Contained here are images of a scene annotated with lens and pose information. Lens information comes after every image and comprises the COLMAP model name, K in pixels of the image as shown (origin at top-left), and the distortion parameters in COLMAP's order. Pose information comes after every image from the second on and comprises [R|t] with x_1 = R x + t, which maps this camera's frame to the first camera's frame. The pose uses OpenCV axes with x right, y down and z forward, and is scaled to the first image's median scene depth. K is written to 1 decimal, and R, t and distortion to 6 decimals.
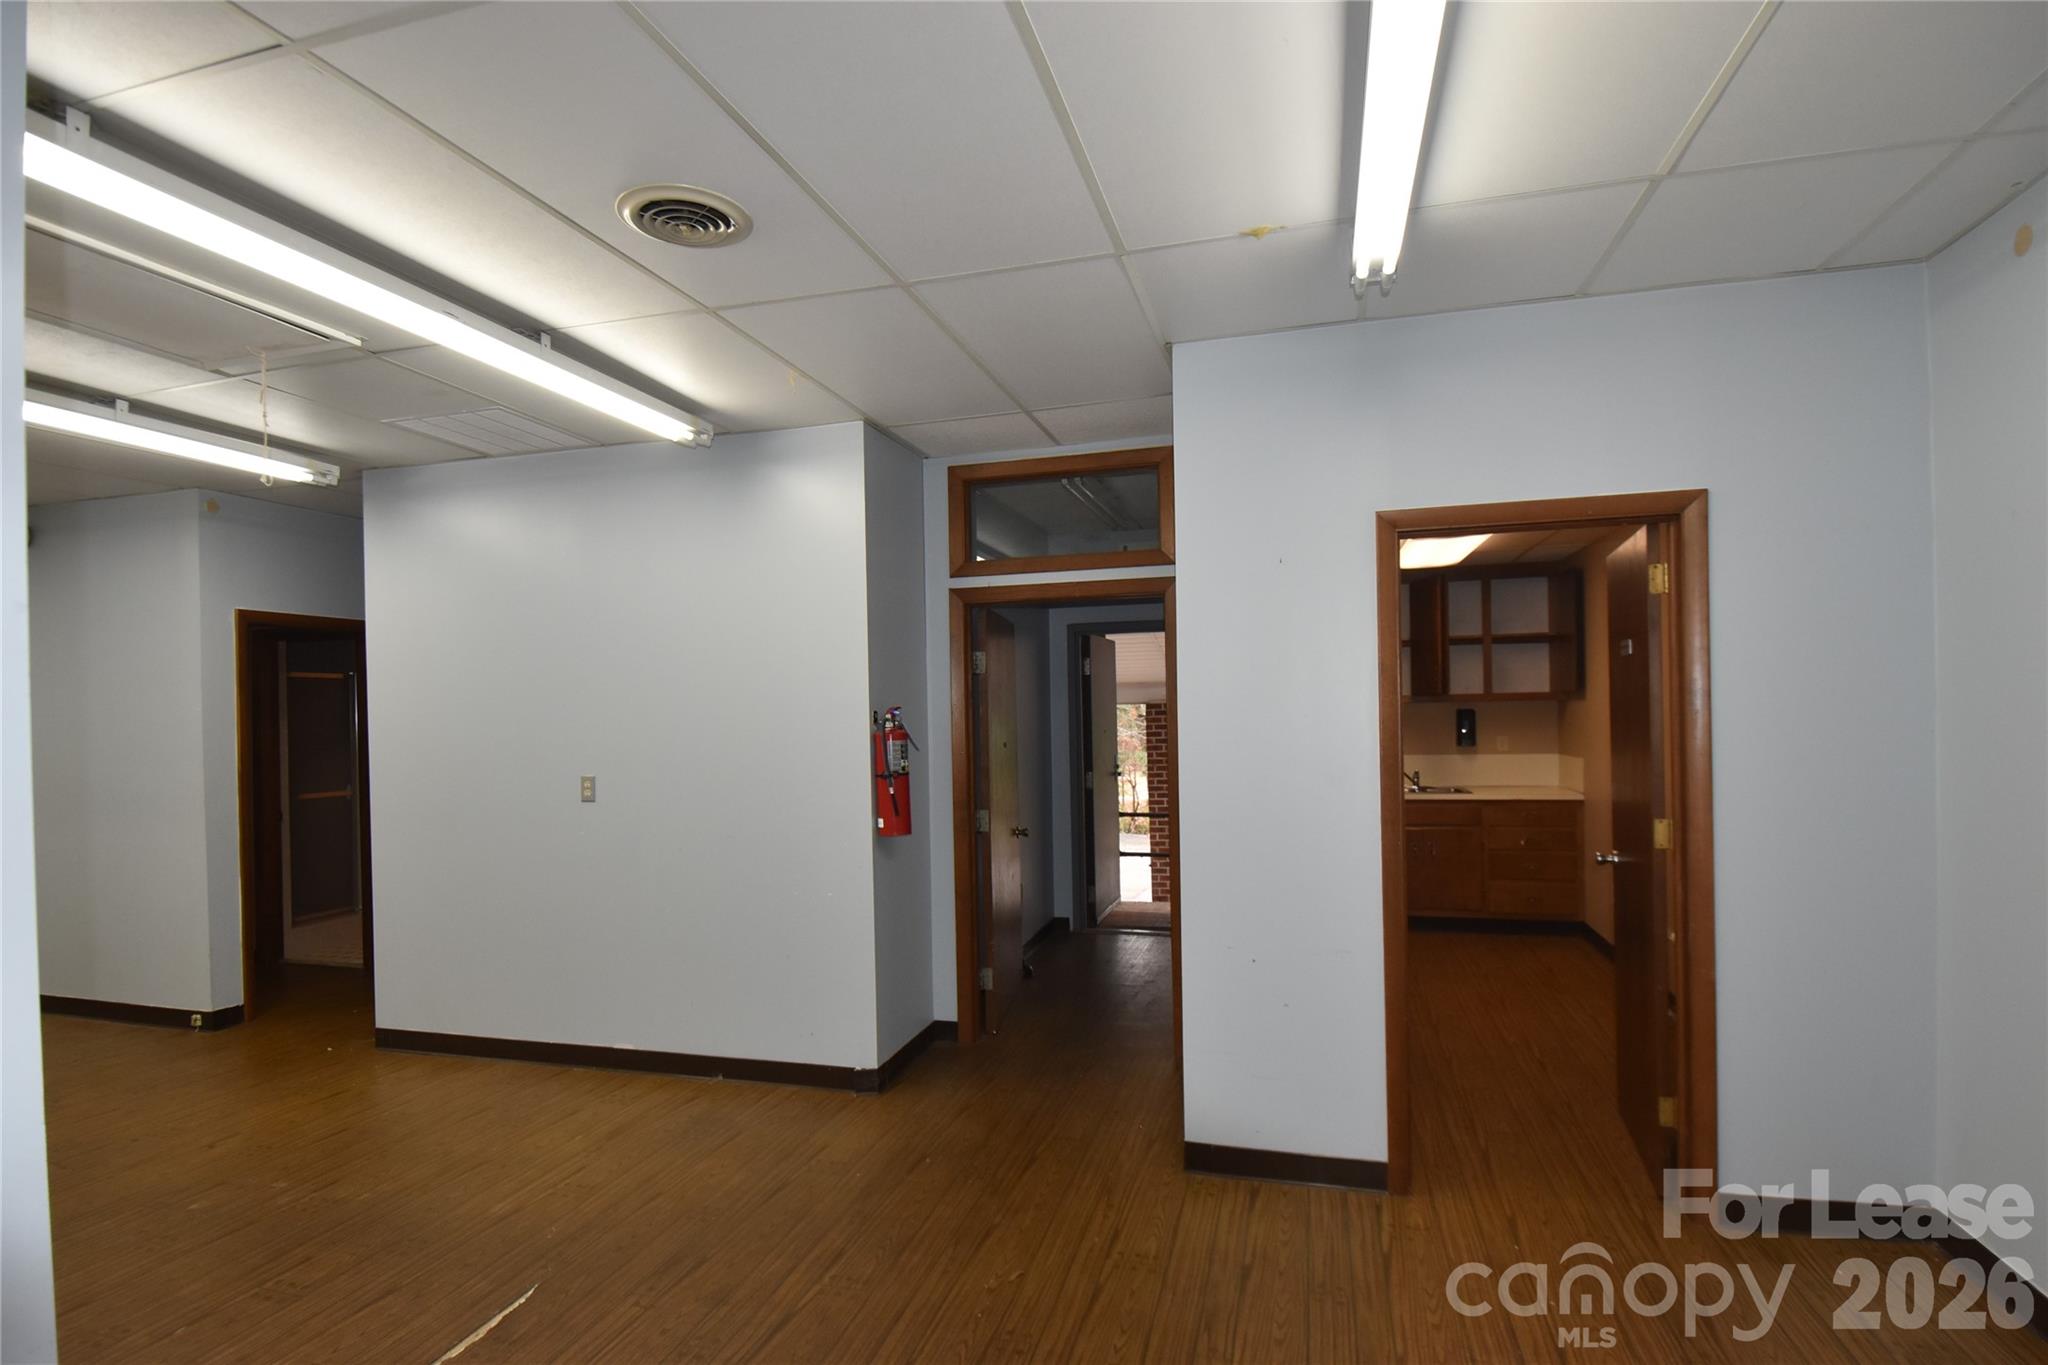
lens RADIAL K [[998.7, 0, 1024.8], [0, 998.7, 717.9], [0, 0, 1]] dist [0.003196, 0.000065]
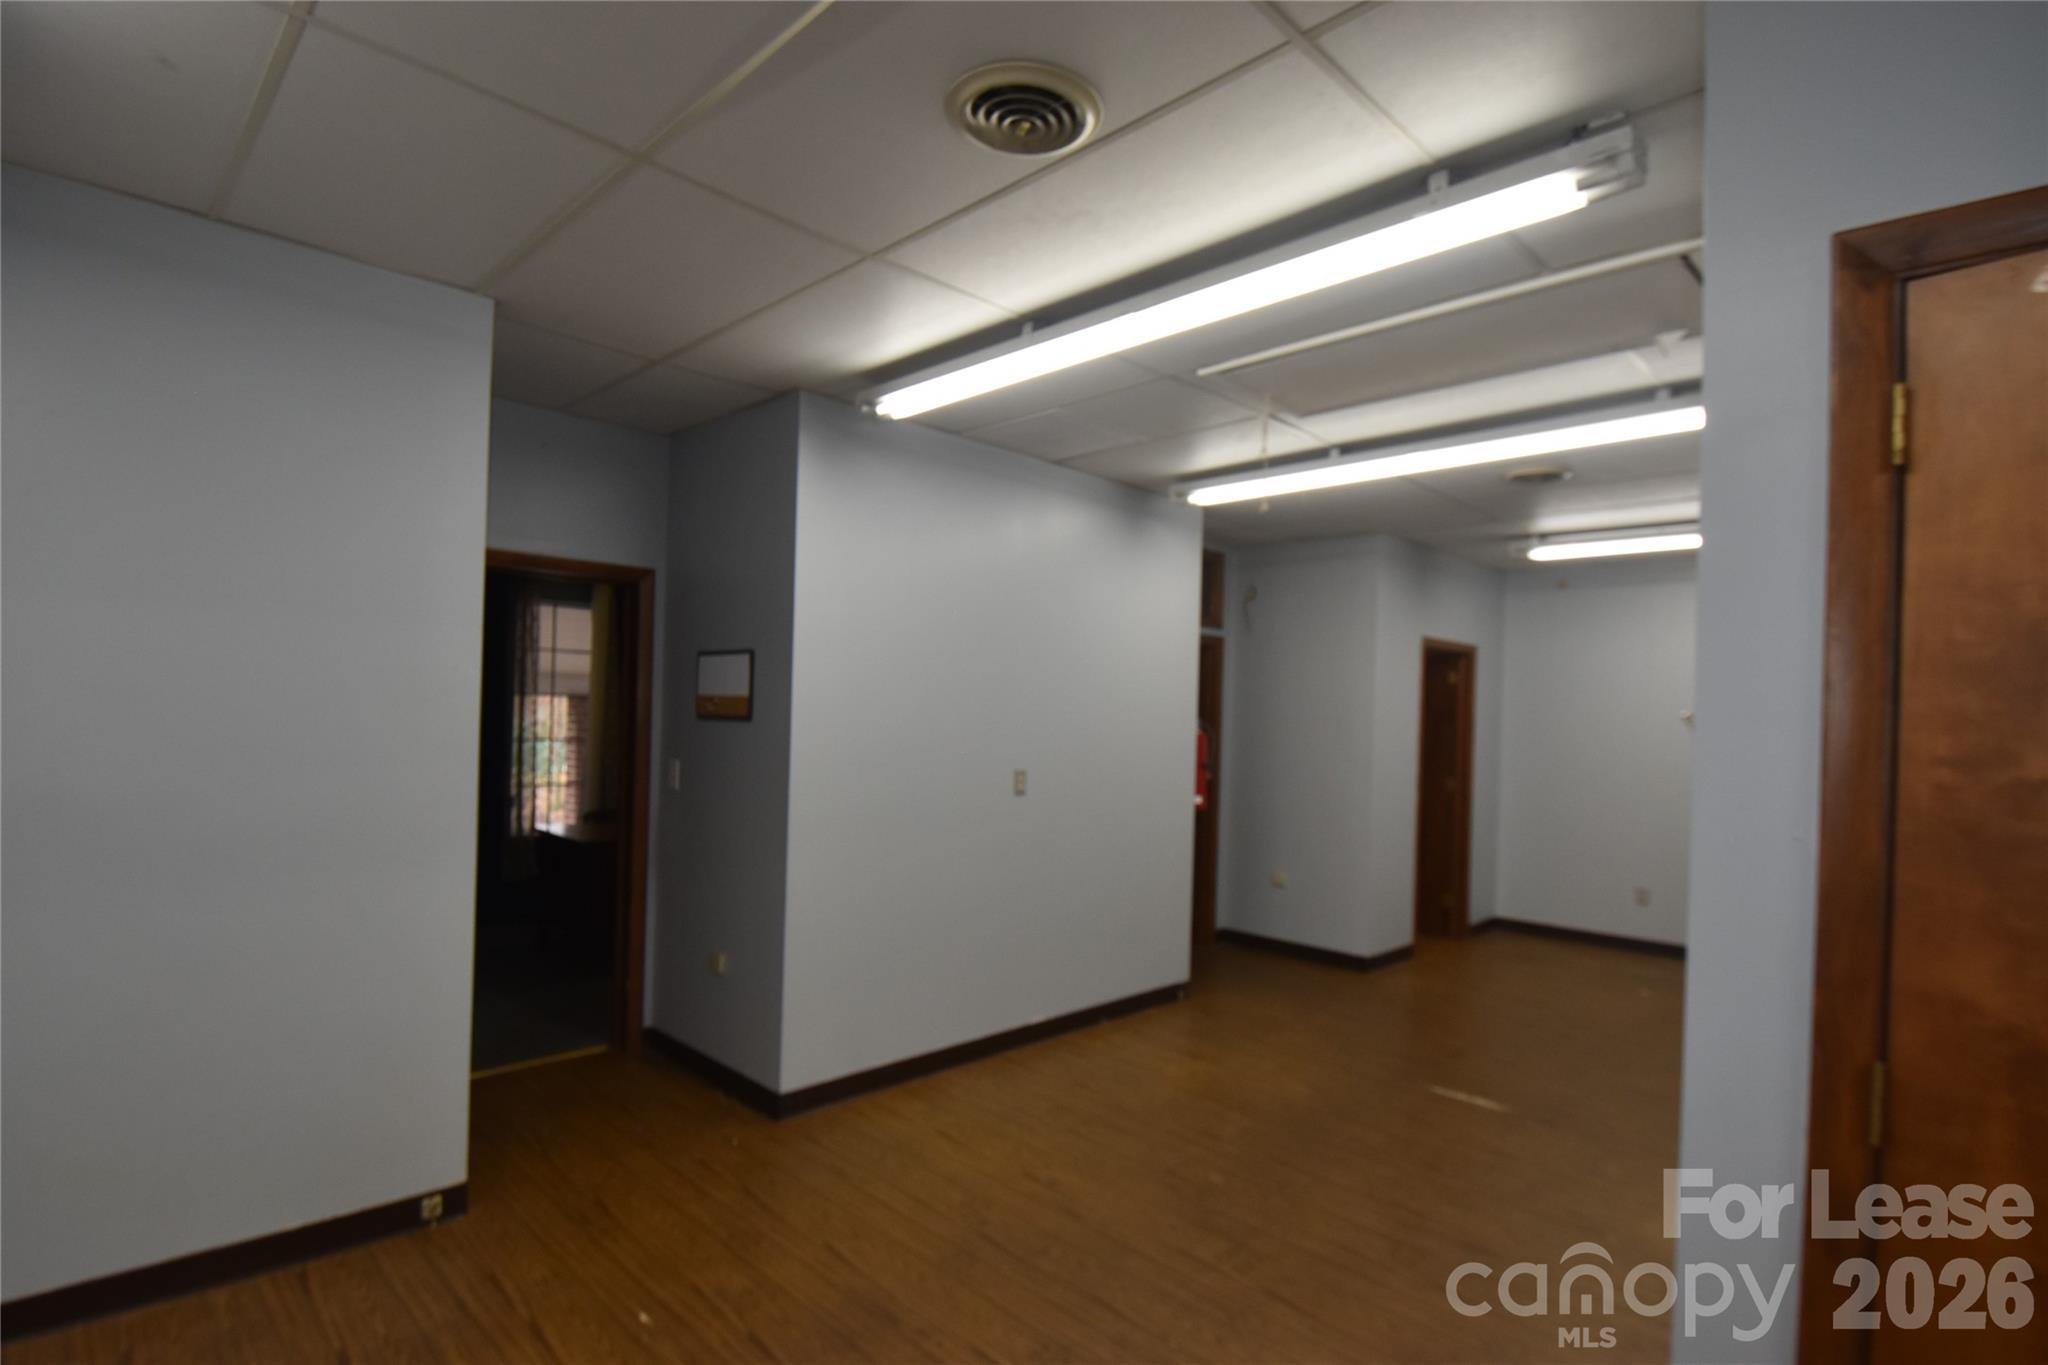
lens RADIAL K [[1006.5, 0, 1021.2], [0, 1006.5, 706.9], [0, 0, 1]] dist [-0.002548, -0.000079]
pose [[0.479501, 0.038024, 0.876717, -1.426735], [-0.032582, 0.999143, -0.025514, 0.019596], [-0.876936, -0.016331, 0.480329, 0.512836]]
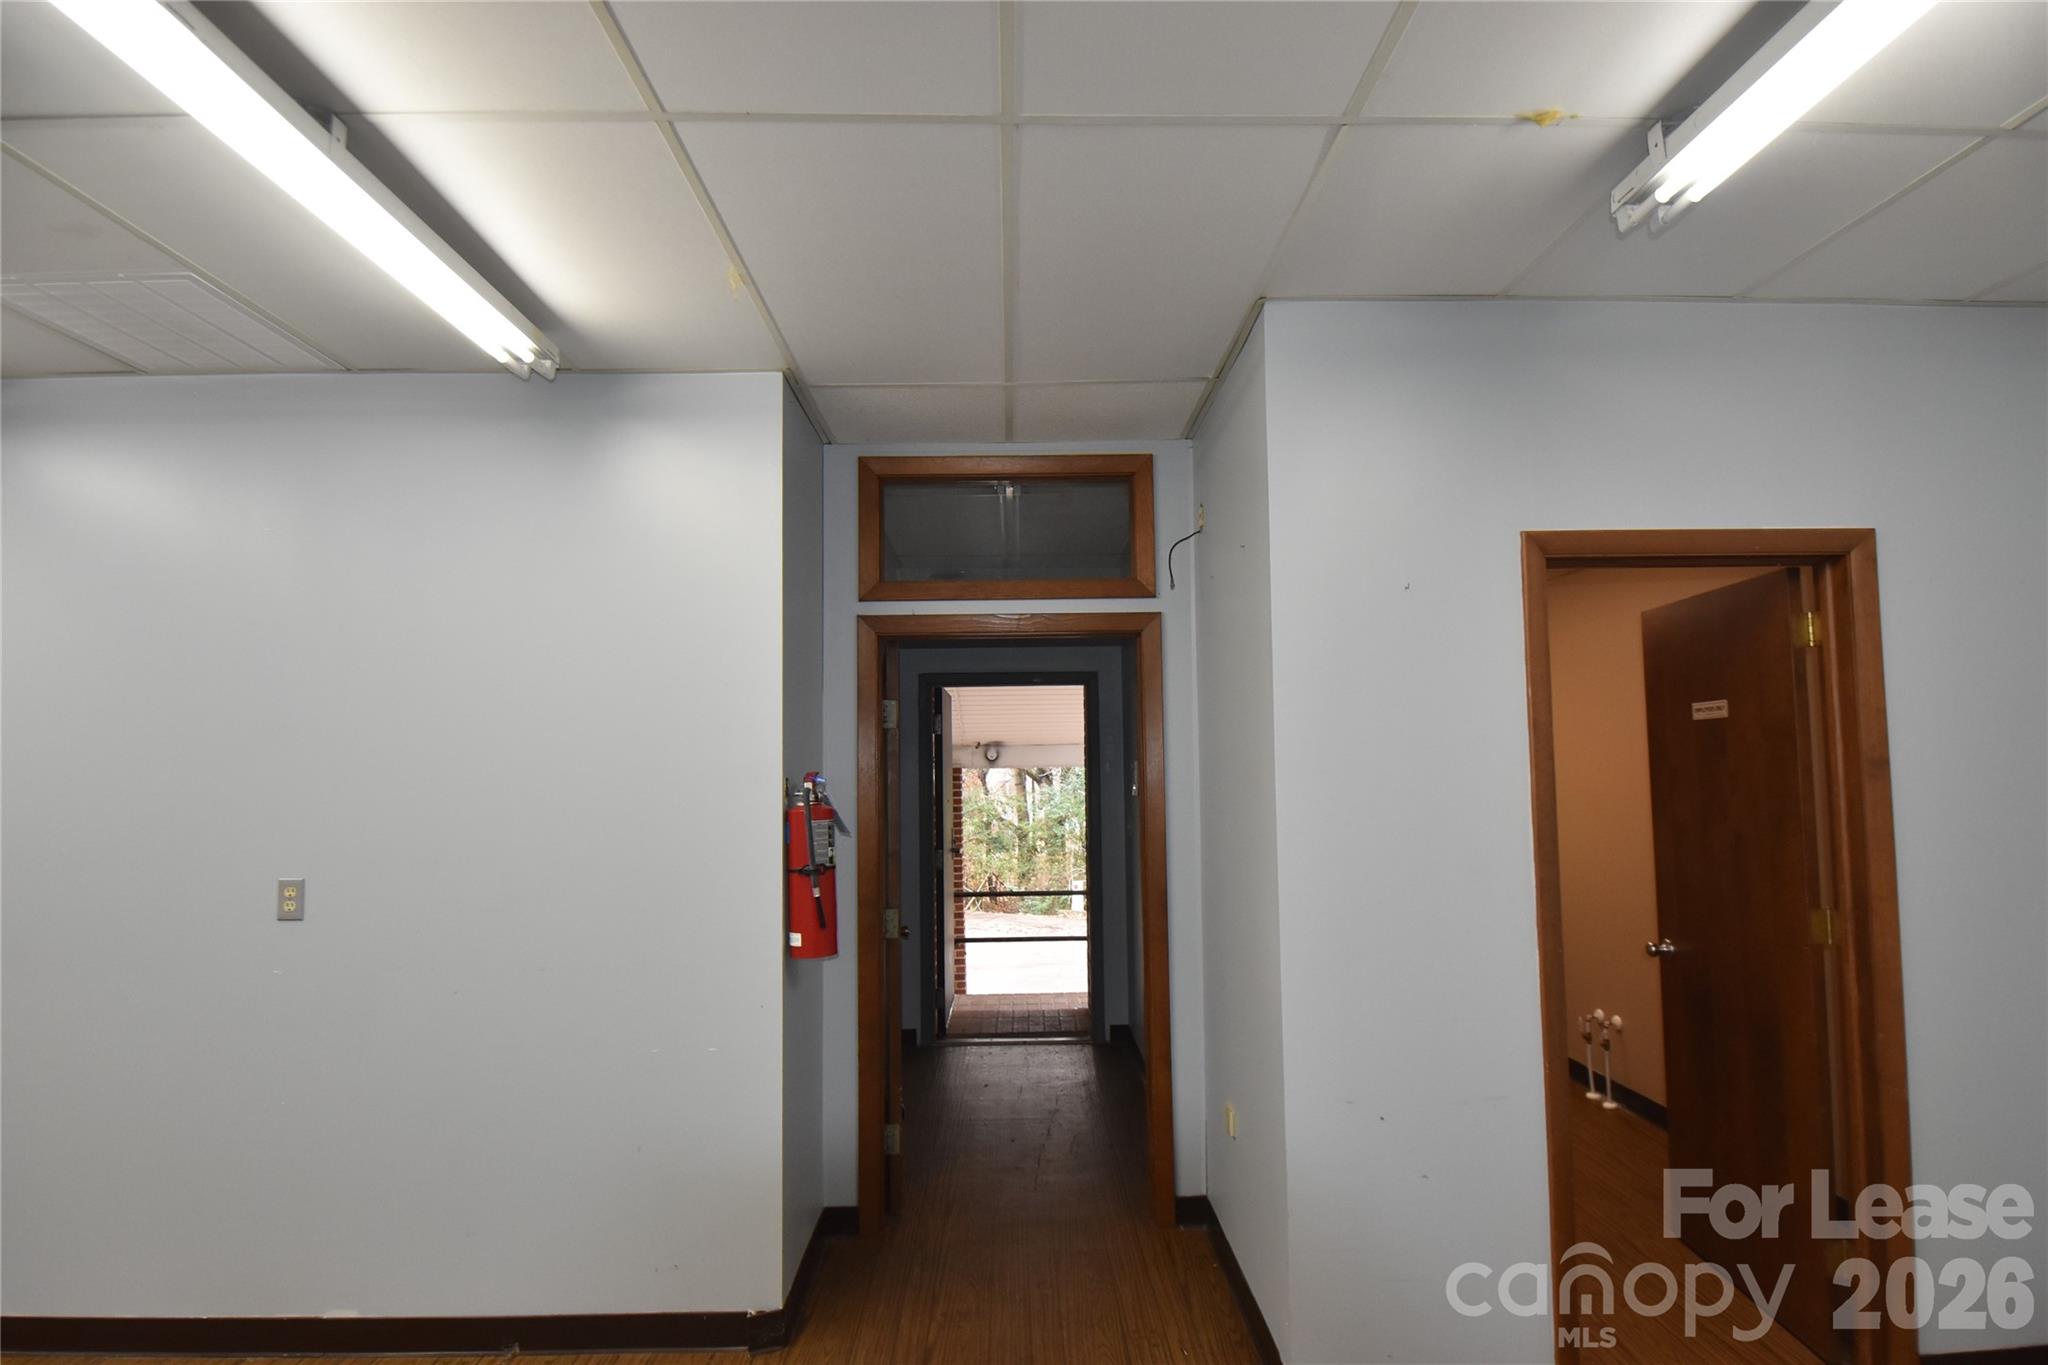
lens RADIAL K [[1006.5, 0, 1021.2], [0, 1006.5, 706.9], [0, 0, 1]] dist [-0.002548, -0.000079]
pose [[0.955350, 0.024408, 0.294467, -0.195771], [-0.002344, 0.997177, -0.075051, -0.003684], [-0.295468, 0.071010, 0.952710, 0.265713]]
